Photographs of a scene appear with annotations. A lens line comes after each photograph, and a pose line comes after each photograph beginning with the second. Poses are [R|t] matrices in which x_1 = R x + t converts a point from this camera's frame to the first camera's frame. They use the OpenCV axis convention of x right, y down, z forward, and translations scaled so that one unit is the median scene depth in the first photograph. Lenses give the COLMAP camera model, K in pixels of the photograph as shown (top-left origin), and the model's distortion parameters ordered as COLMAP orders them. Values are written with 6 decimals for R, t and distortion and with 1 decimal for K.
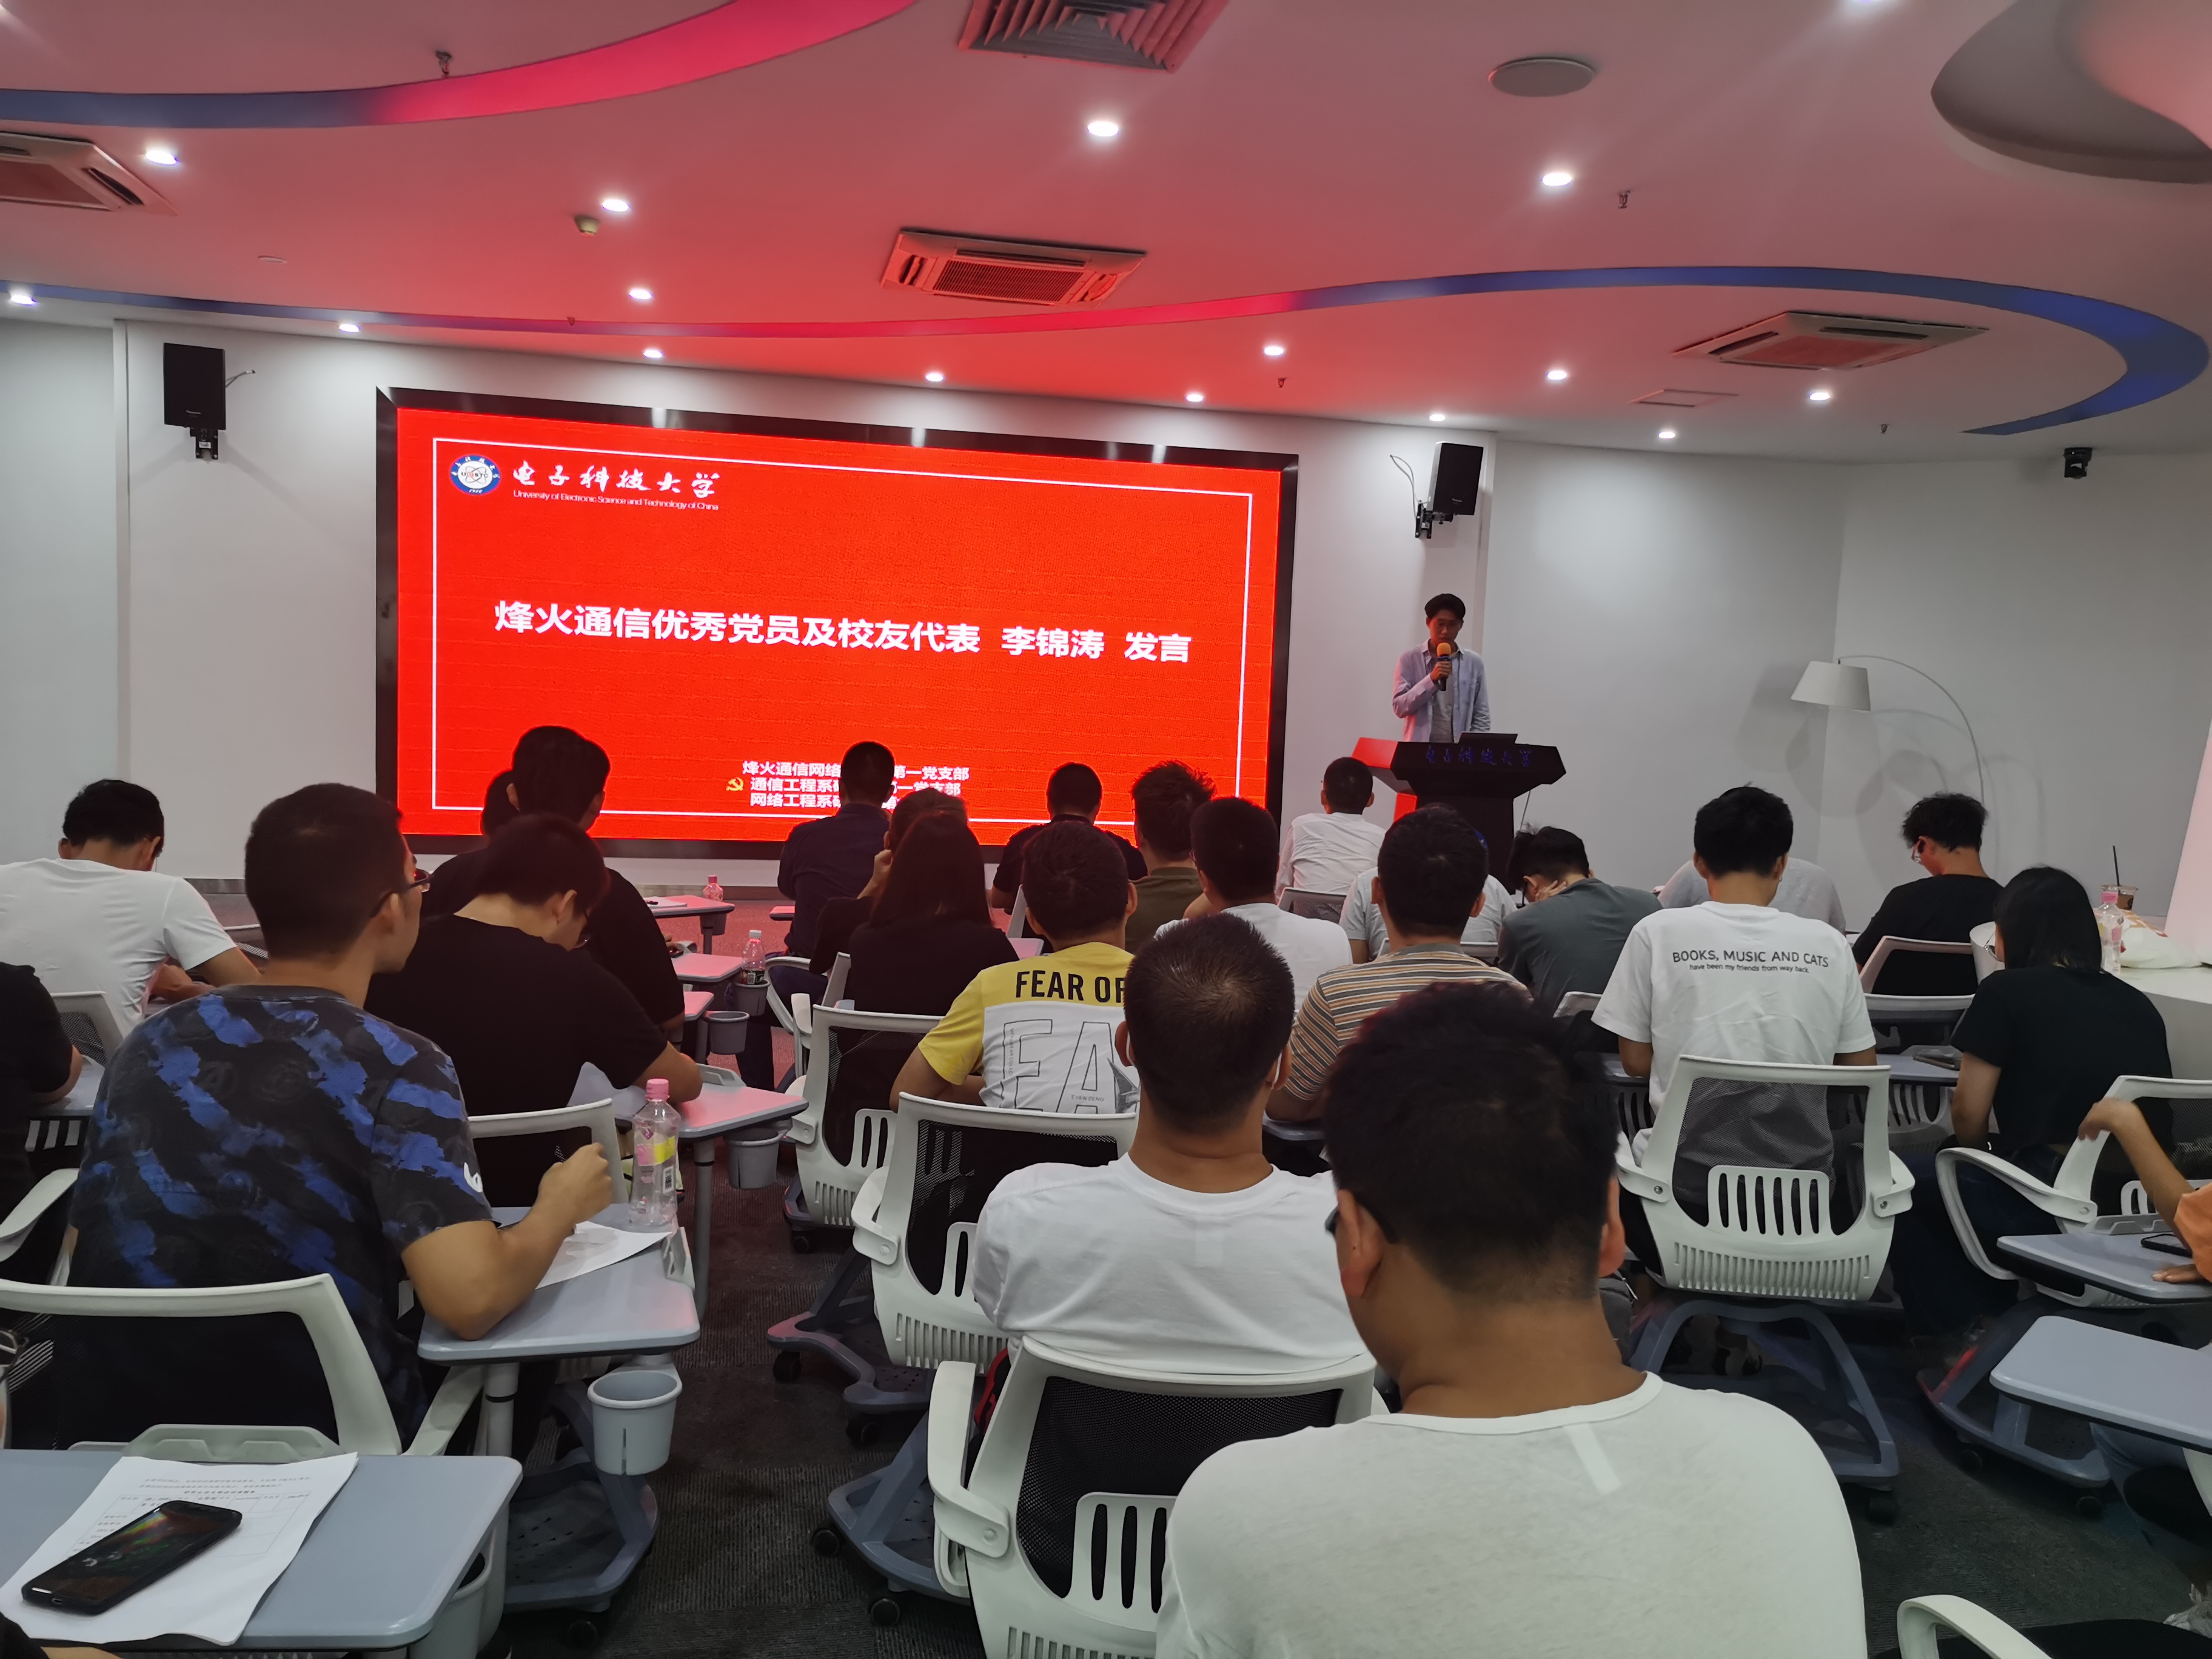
lens RADIAL K [[1733.0, 0, 1107.7], [0, 1733.0, 824.6], [0, 0, 1]] dist [0.038717, -0.012963]
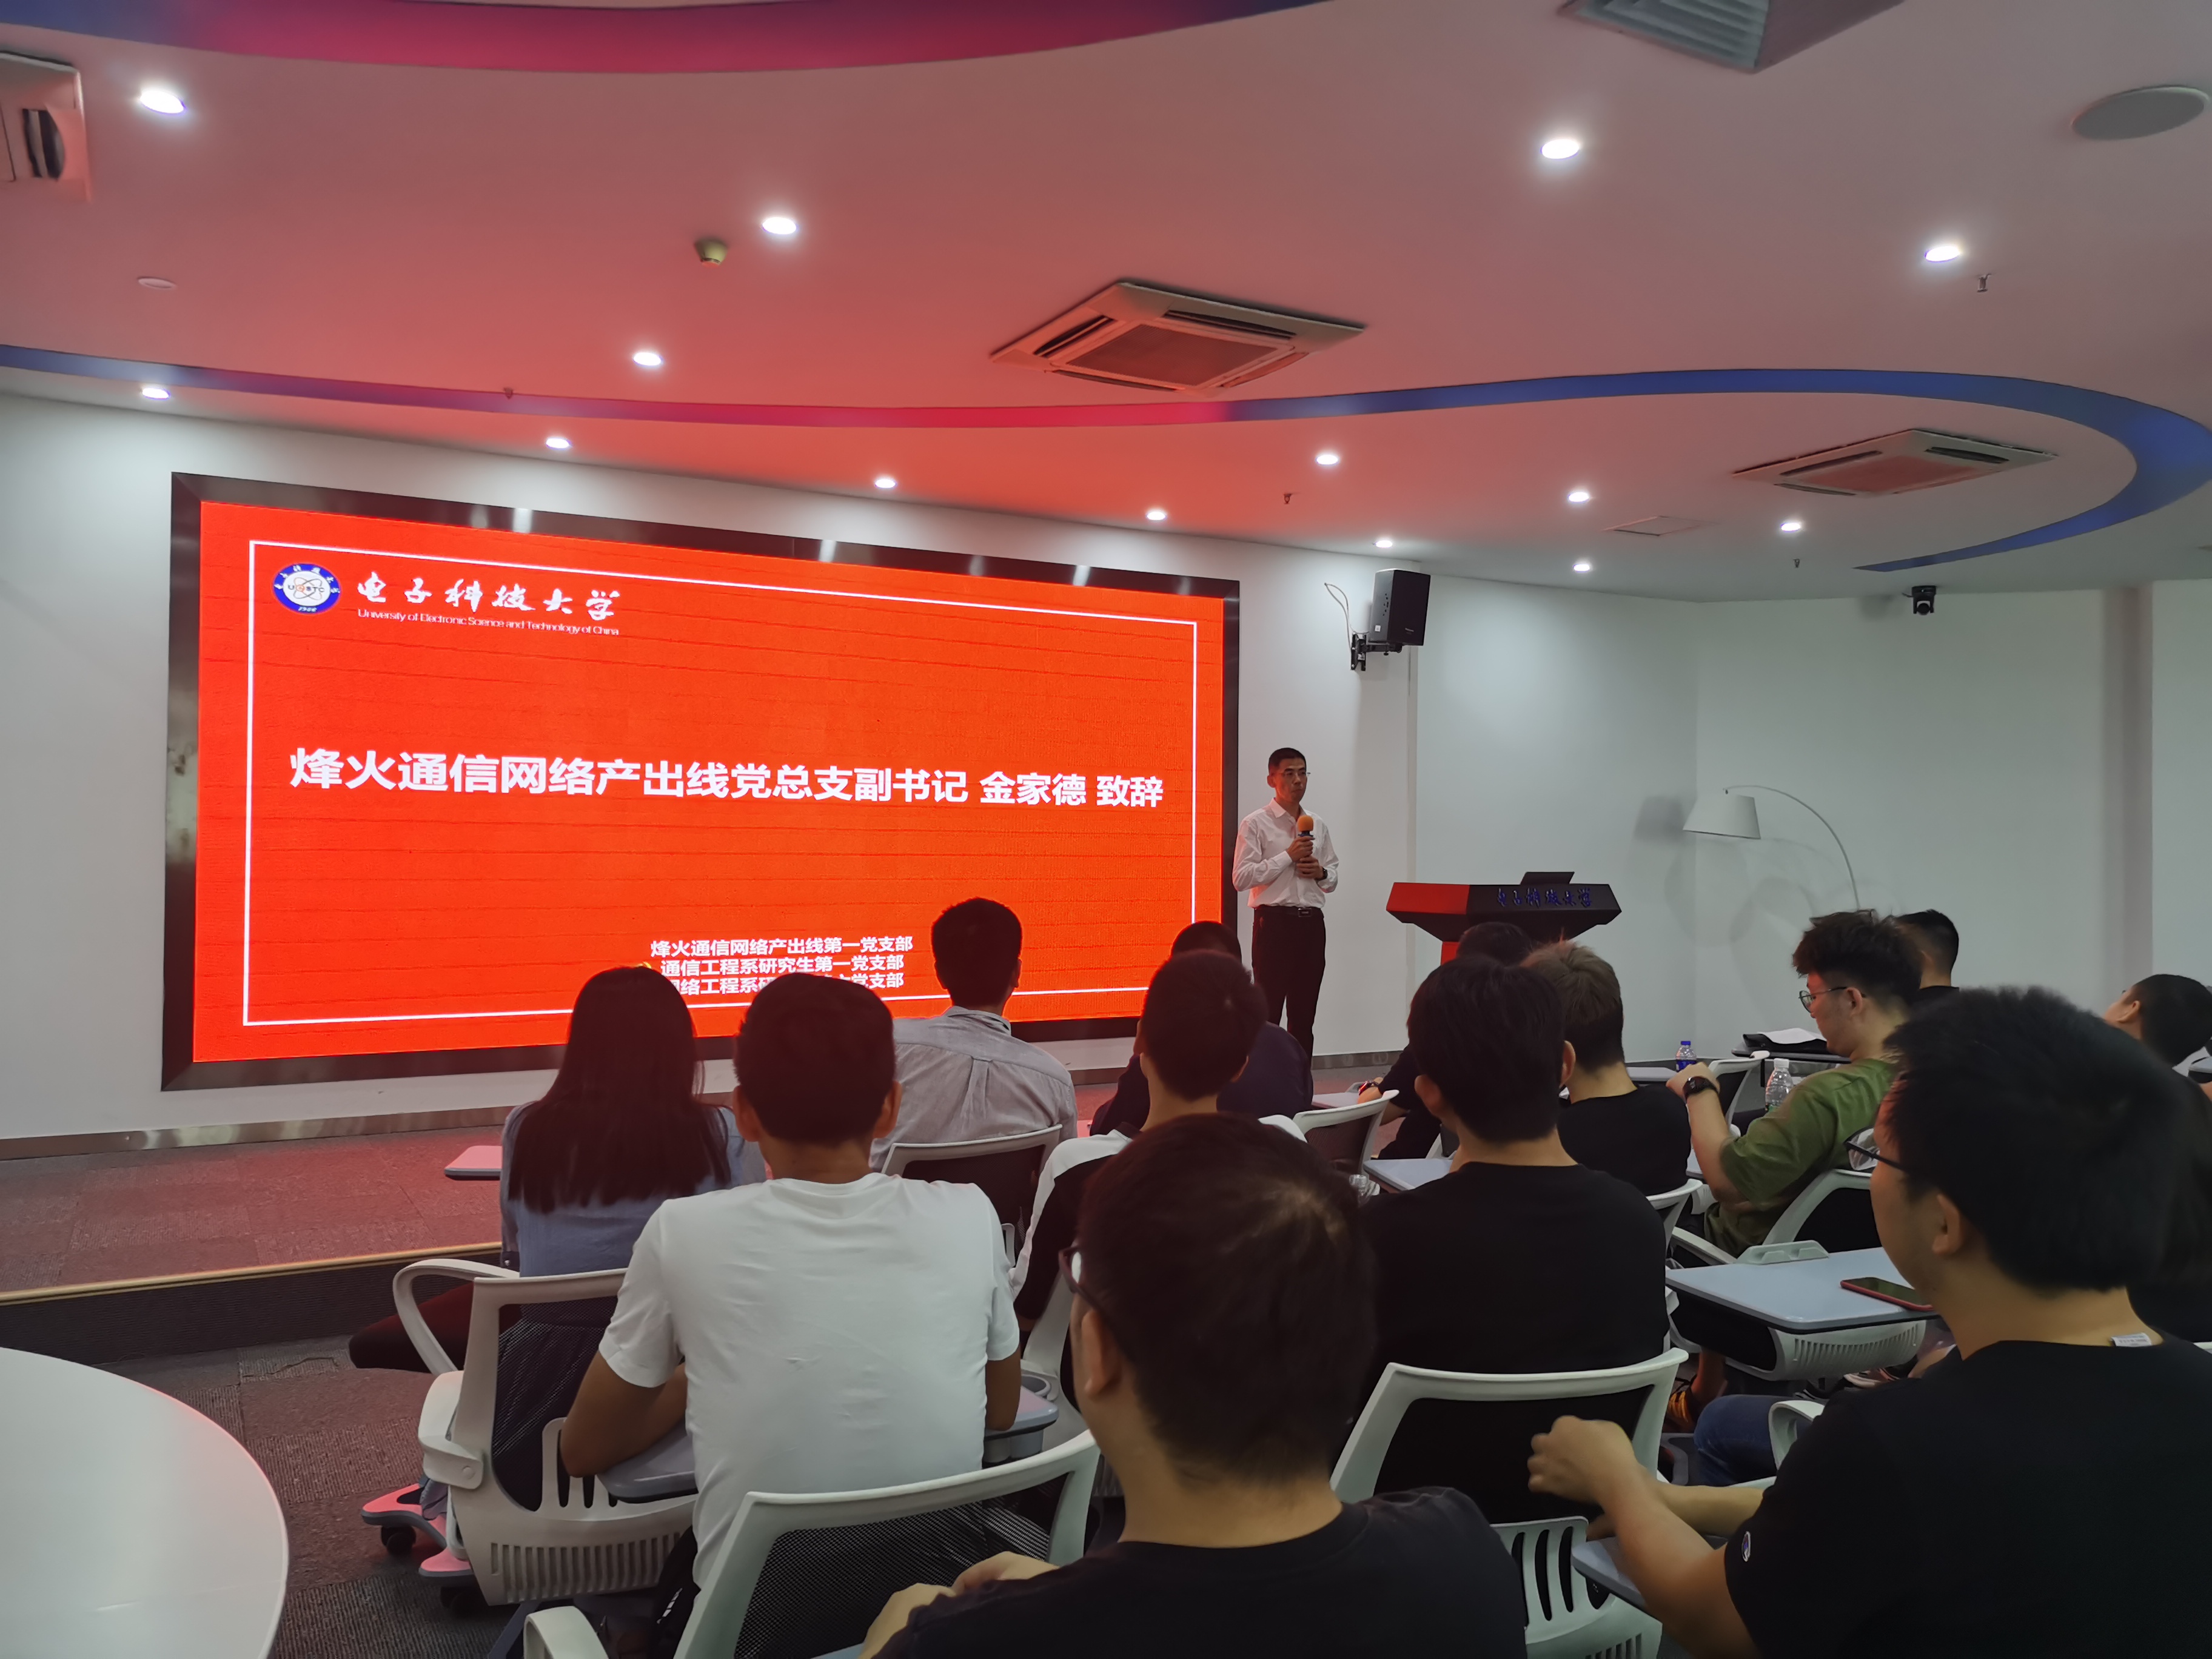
lens RADIAL K [[1733.0, 0, 1105.5], [0, 1733.0, 831.5], [0, 0, 1]] dist [0.038717, -0.012963]
pose [[0.959395, -0.025726, 0.280889, -0.233685], [0.045315, 0.996955, -0.063467, -0.026585], [-0.278401, 0.073618, 0.957639, 0.159800]]
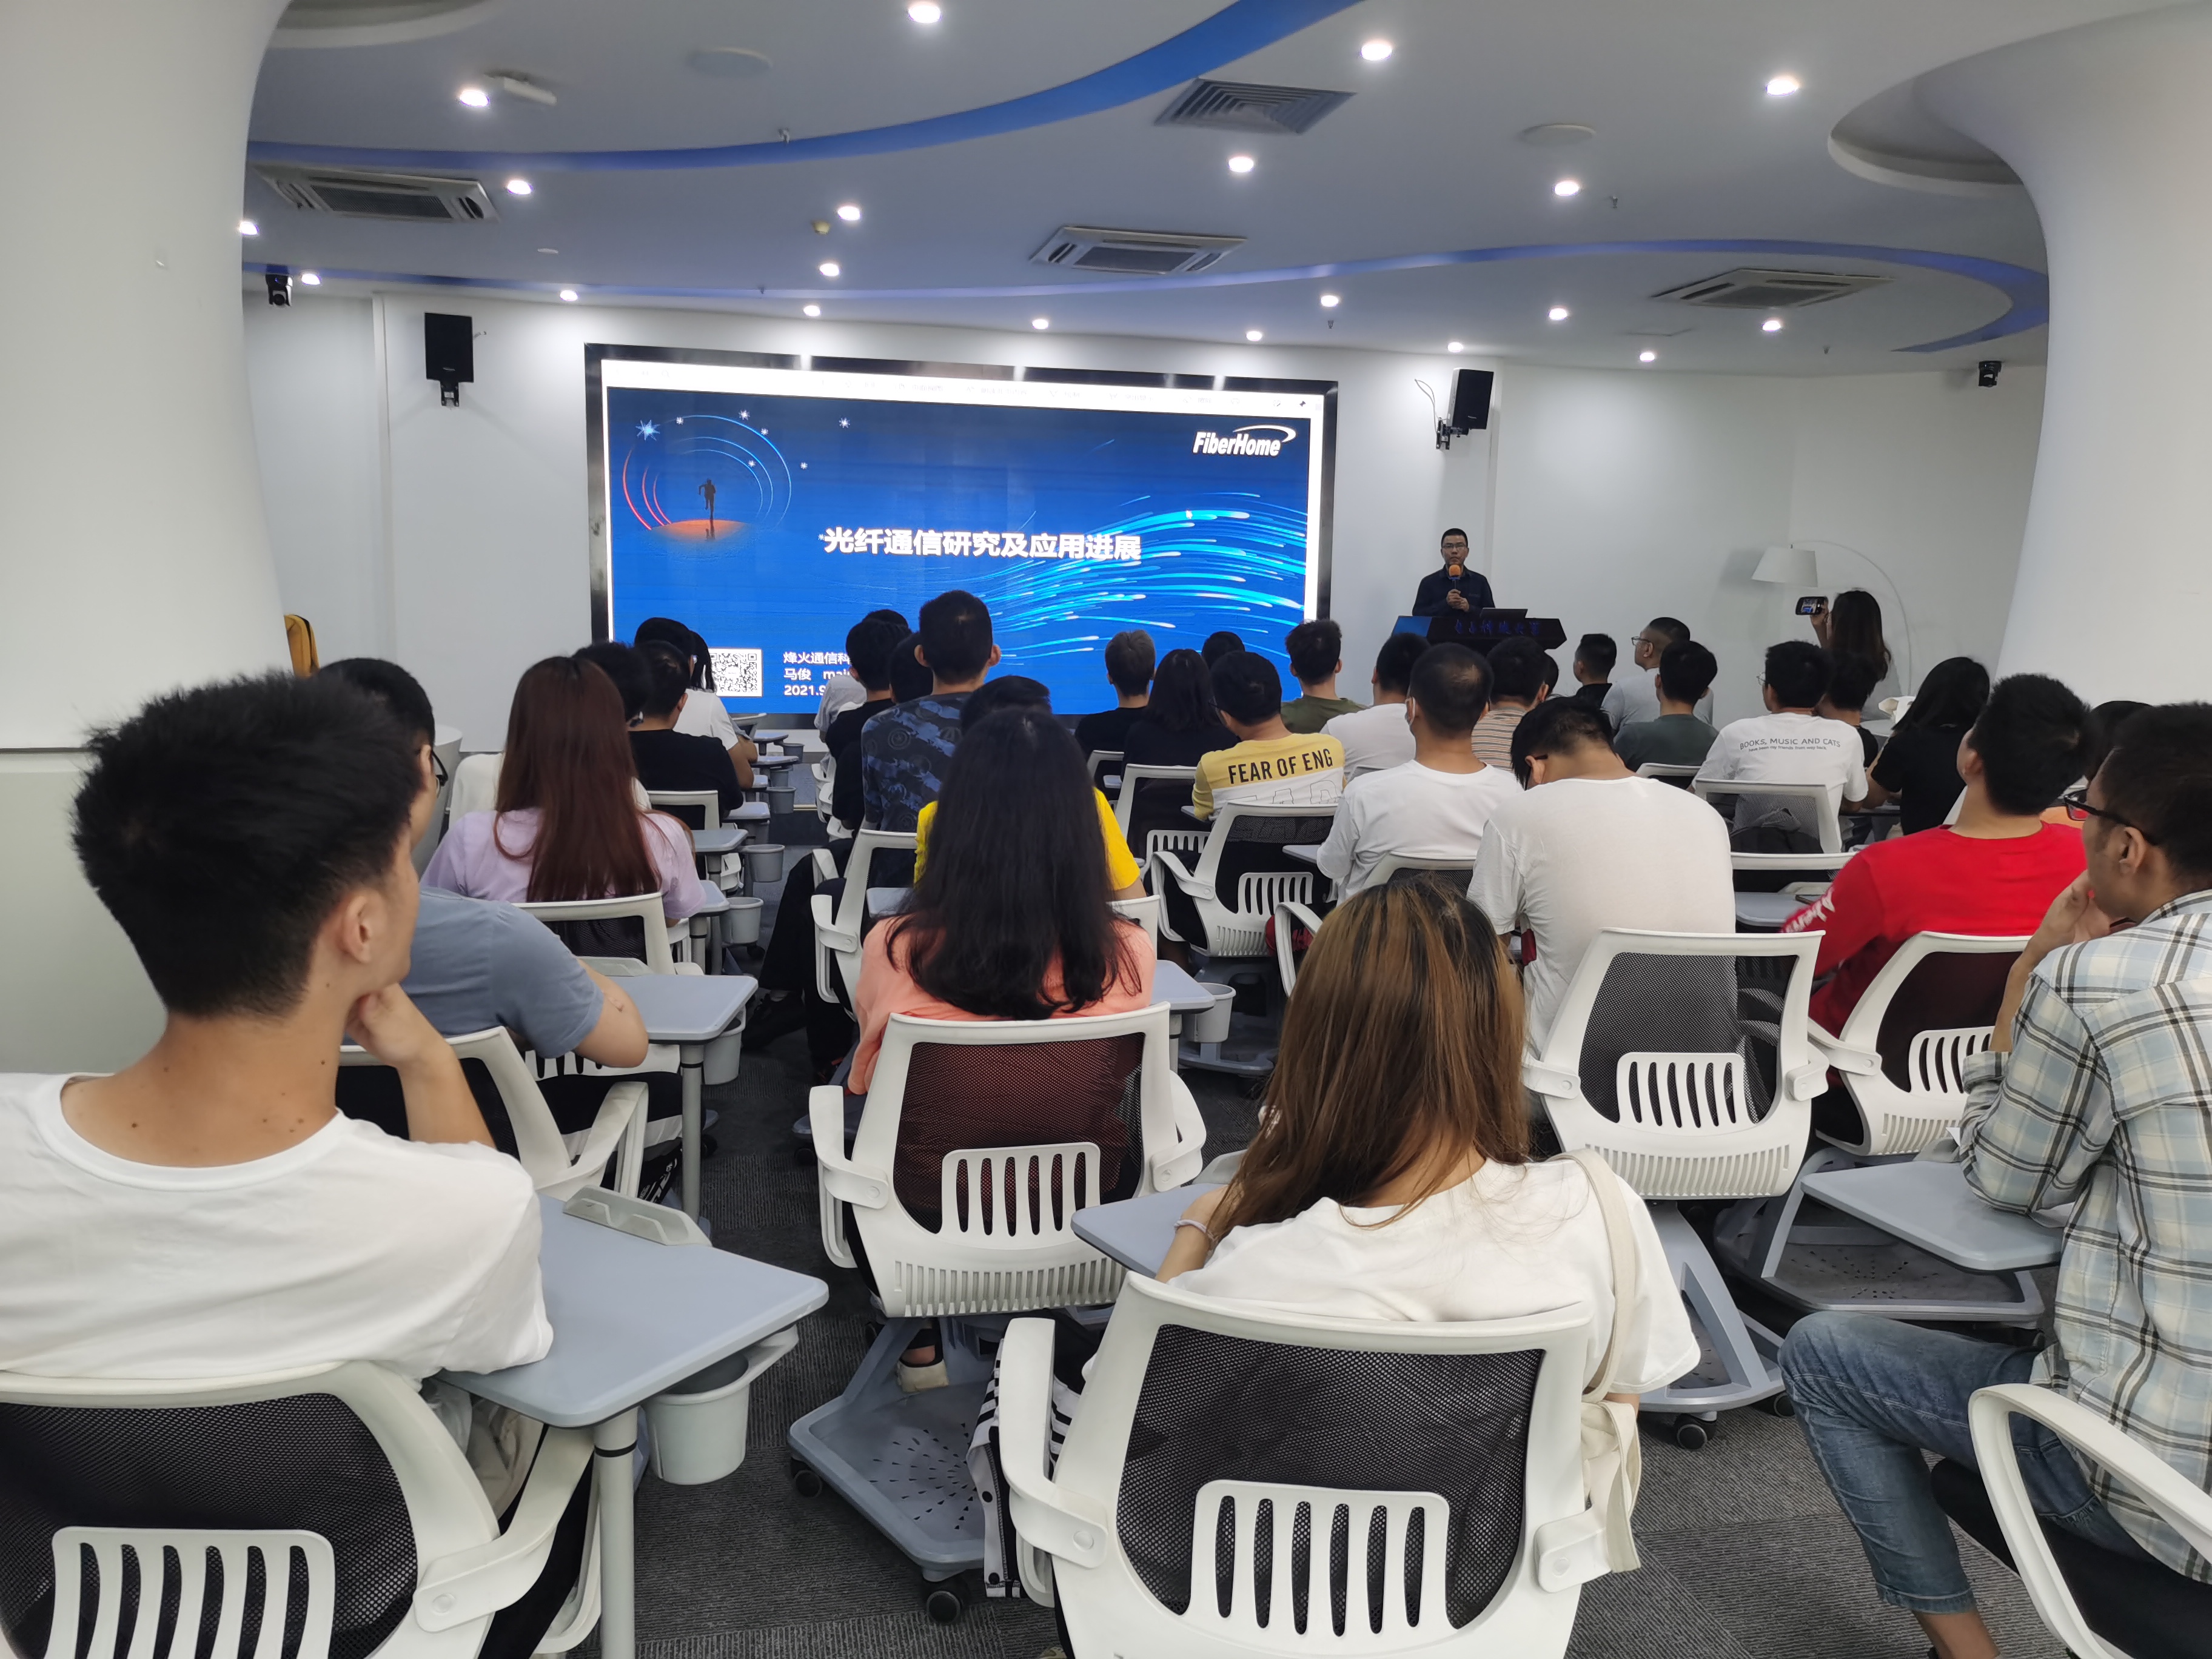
lens RADIAL K [[1733.0, 0, 1115.9], [0, 1733.0, 827.2], [0, 0, 1]] dist [0.038717, -0.012963]
pose [[0.999723, -0.021091, 0.010484, -0.065654], [0.020378, 0.997744, 0.063965, 0.014341], [-0.011809, -0.063733, 0.997897, -0.220788]]
